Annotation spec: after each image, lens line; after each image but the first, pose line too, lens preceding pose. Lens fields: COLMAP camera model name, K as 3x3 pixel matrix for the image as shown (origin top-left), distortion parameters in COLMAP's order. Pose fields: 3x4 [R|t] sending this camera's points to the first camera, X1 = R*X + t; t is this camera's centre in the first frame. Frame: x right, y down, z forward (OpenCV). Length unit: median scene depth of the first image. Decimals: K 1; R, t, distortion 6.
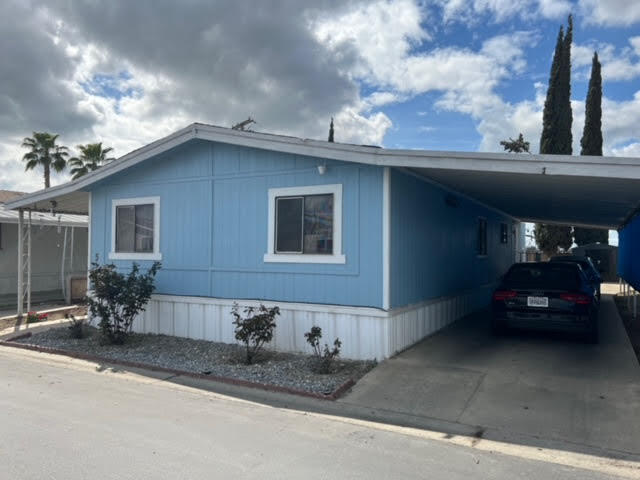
lens RADIAL K [[502.5, 0, 320.0], [0, 502.5, 240.0], [0, 0, 1]] dist [0.028424, -0.005288]
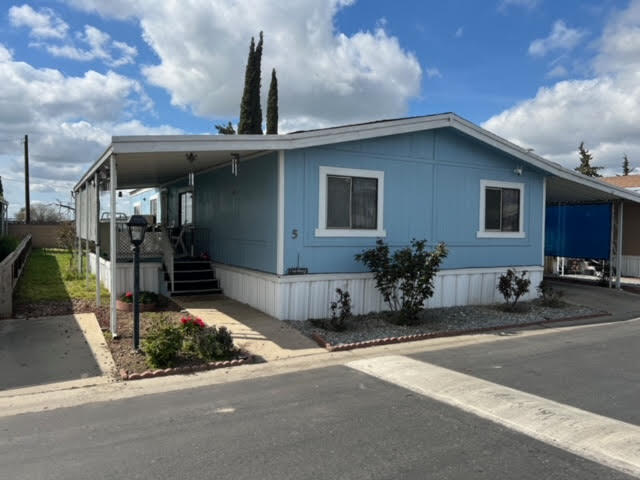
lens RADIAL K [[488.3, 0, 306.0], [0, 488.3, 257.4], [0, 0, 1]] dist [0.001606, 0.003165]
pose [[0.534201, -0.049328, 0.843917, -0.465592], [-0.033660, 0.996263, 0.079540, 0.003376], [-0.844687, -0.070897, 0.530545, 0.238316]]
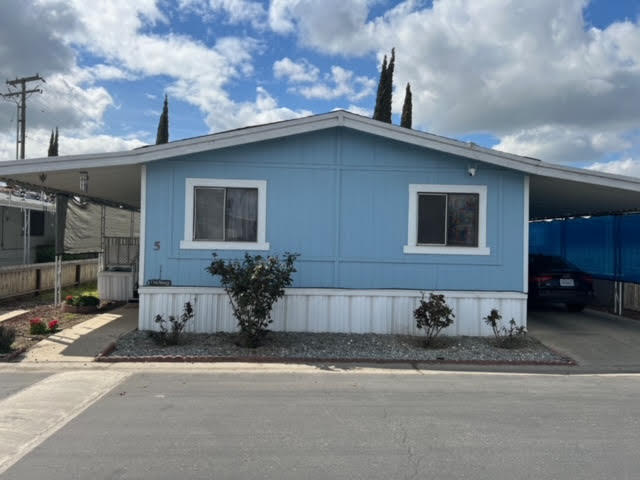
lens RADIAL K [[482.8, 0, 320.0], [0, 482.8, 240.0], [0, 0, 1]] dist [0.057832, 0.002640]
pose [[0.848431, 0.012843, 0.529150, -0.270121], [-0.028301, 0.999376, 0.021122, -0.000080], [-0.528549, -0.032896, 0.848265, 0.077661]]
